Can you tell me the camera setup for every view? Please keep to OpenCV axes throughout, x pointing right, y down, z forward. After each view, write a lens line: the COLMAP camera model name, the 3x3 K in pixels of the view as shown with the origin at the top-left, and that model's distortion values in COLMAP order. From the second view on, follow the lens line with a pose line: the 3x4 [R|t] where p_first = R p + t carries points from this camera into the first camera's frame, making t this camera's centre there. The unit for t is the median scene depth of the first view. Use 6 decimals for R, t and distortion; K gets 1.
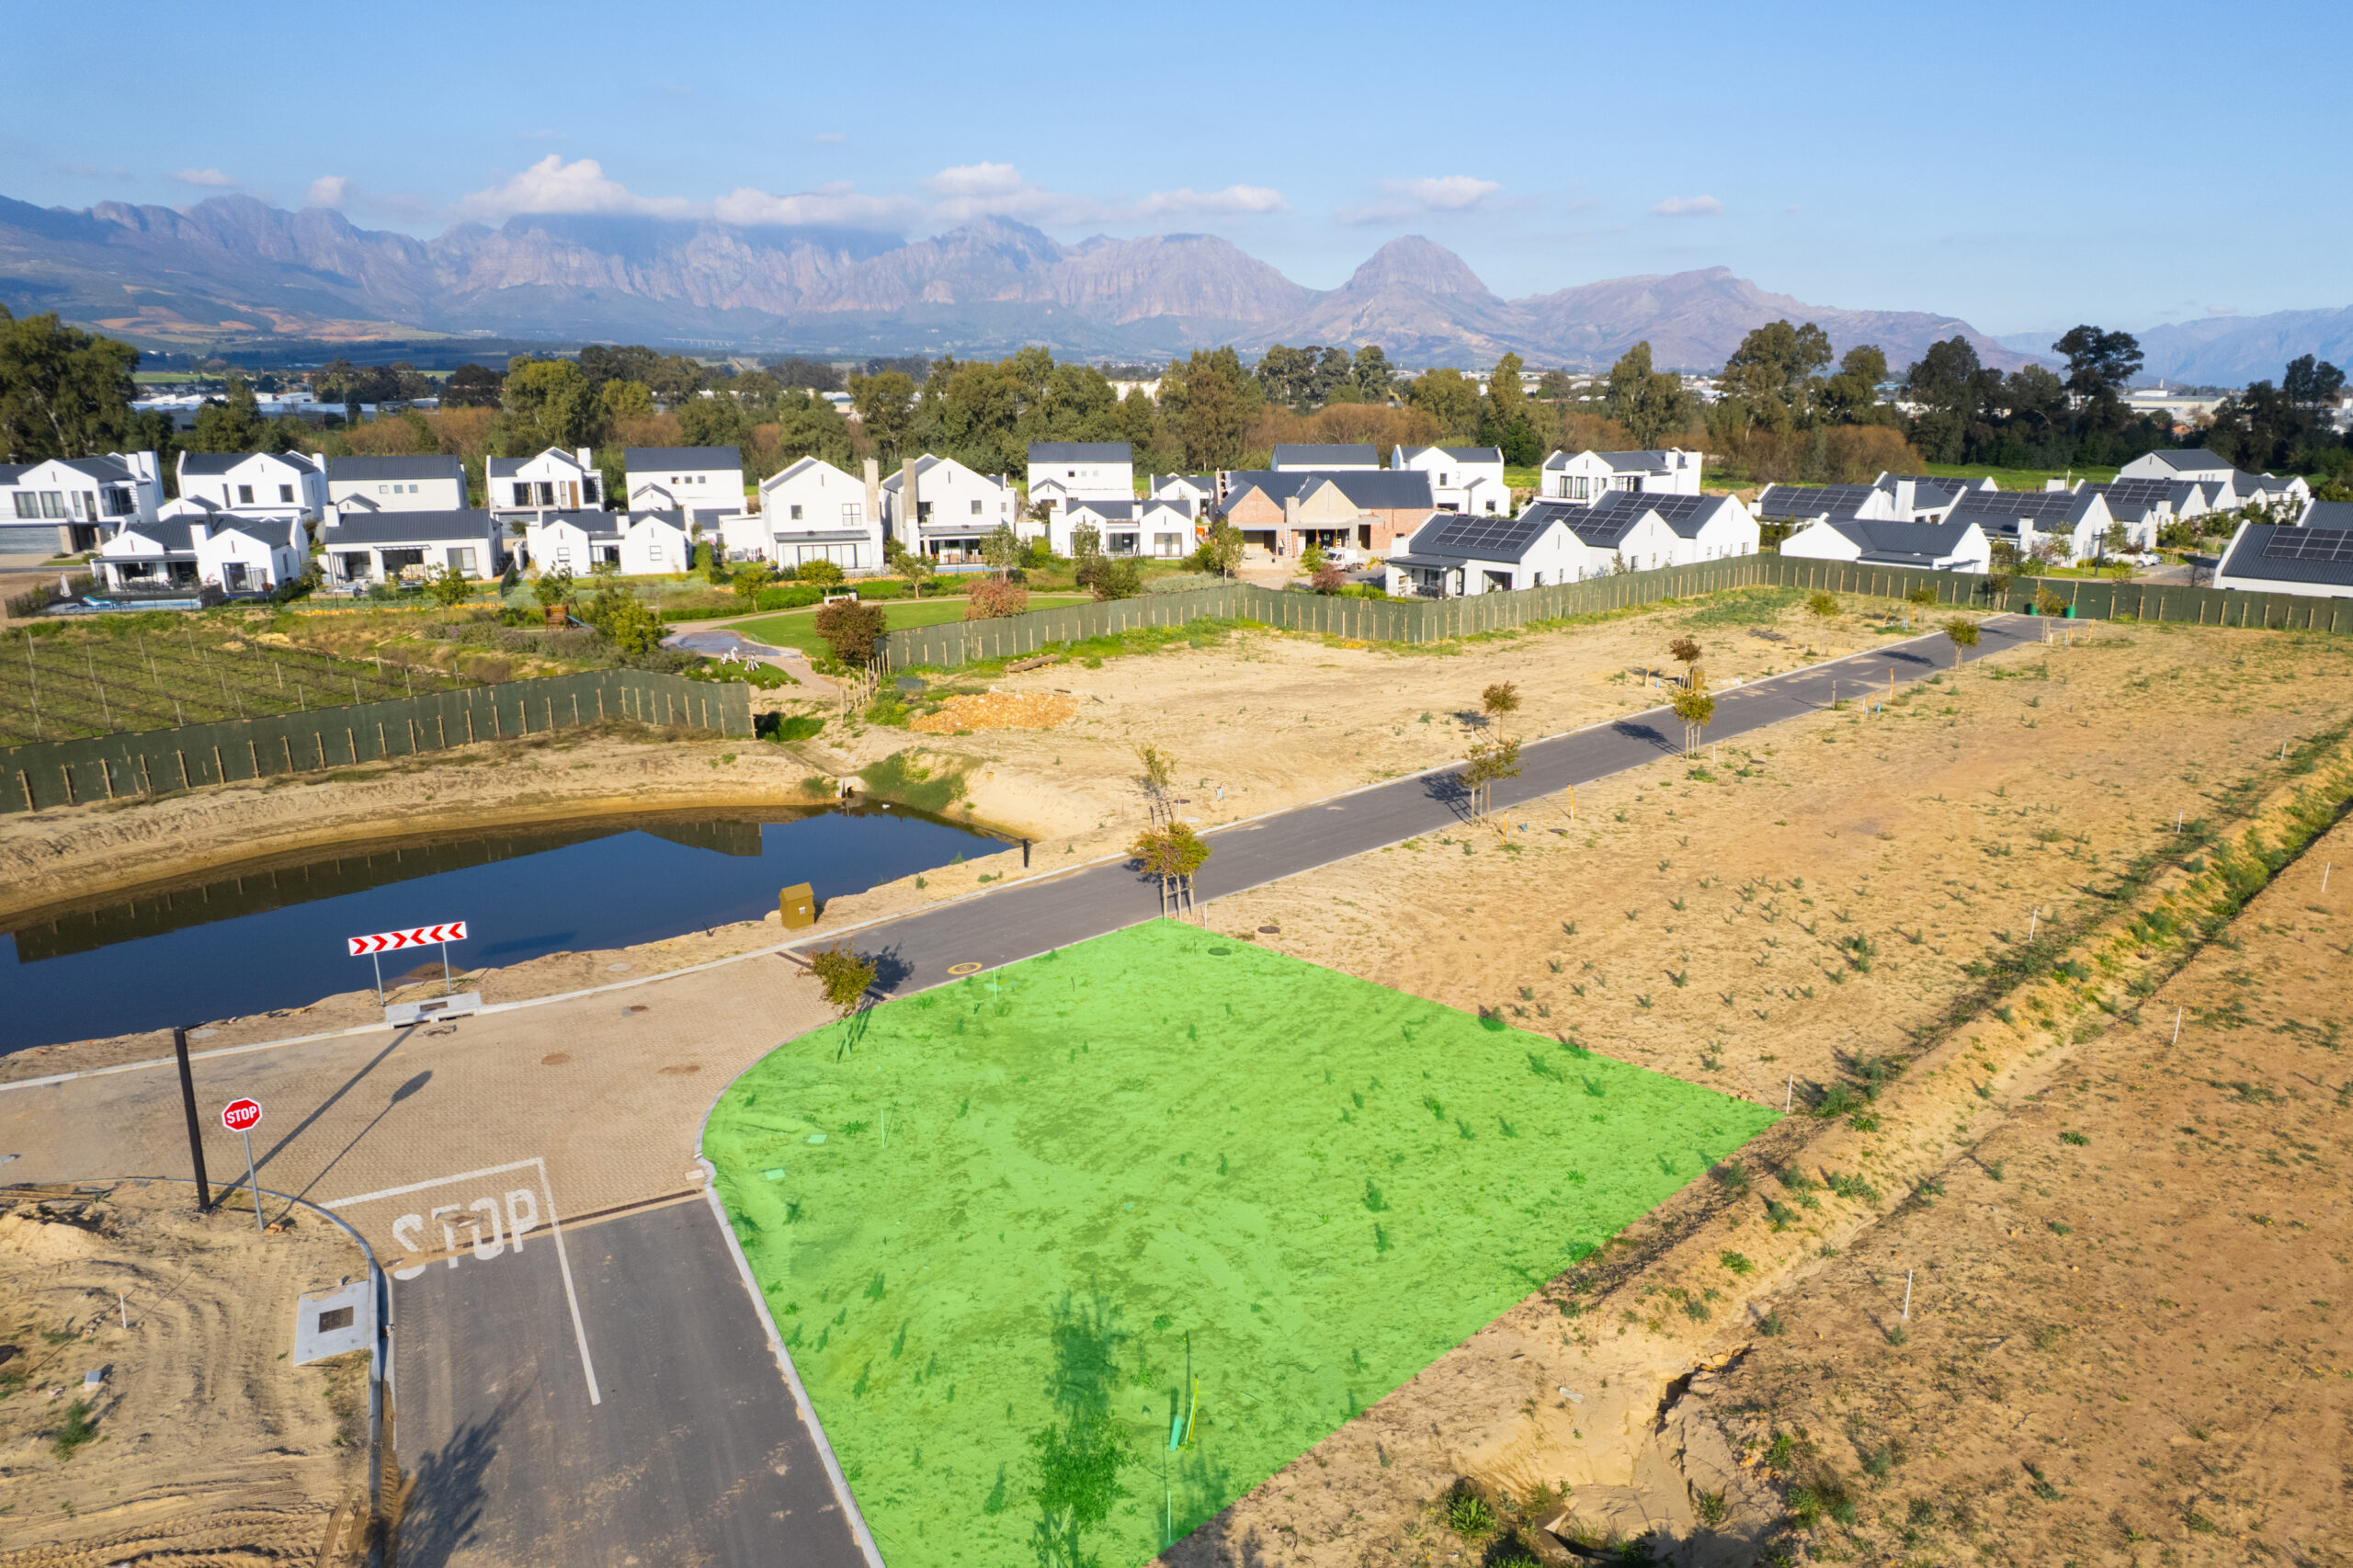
lens RADIAL K [[1555.5, 0, 1276.9], [0, 1555.5, 794.0], [0, 0, 1]] dist [-0.073312, 0.063083]
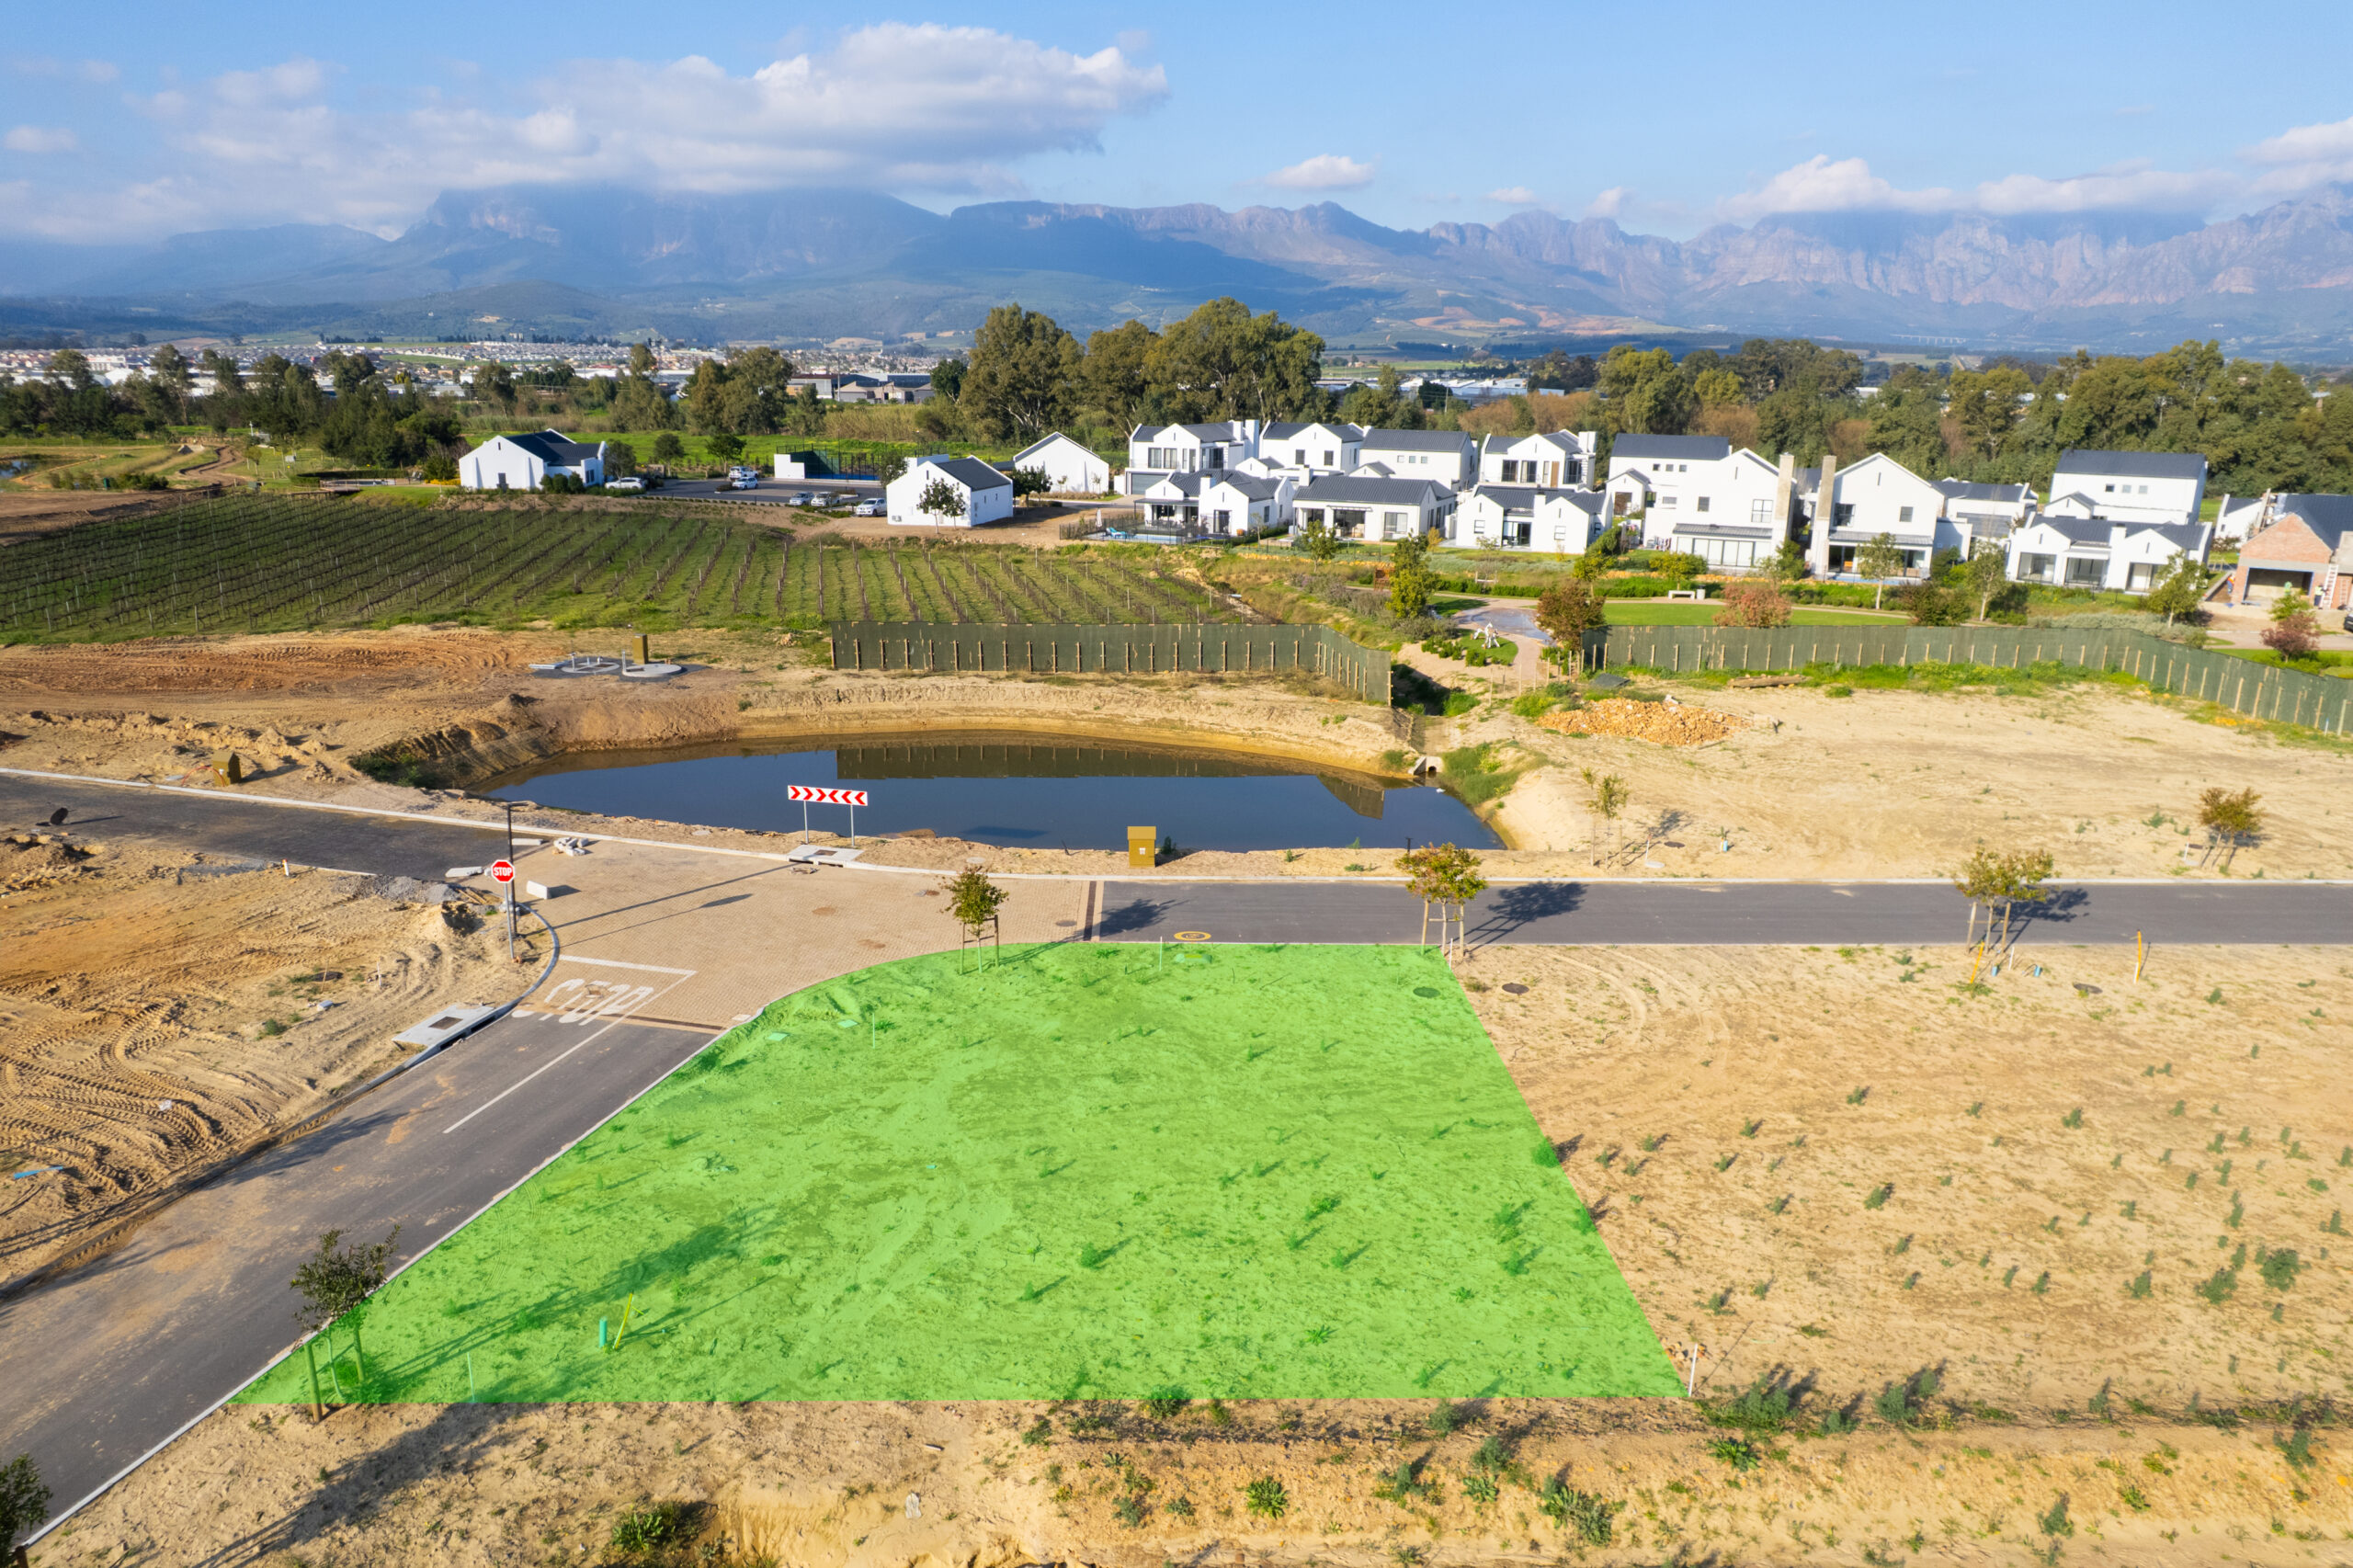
lens RADIAL K [[1556.4, 0, 1176.5], [0, 1556.4, 784.0], [0, 0, 1]] dist [-0.074461, 0.066692]
pose [[0.713156, 0.184726, -0.676229, 0.184991], [-0.186841, 0.979848, 0.070621, -0.021729], [0.675647, 0.075983, 0.733299, 0.101095]]
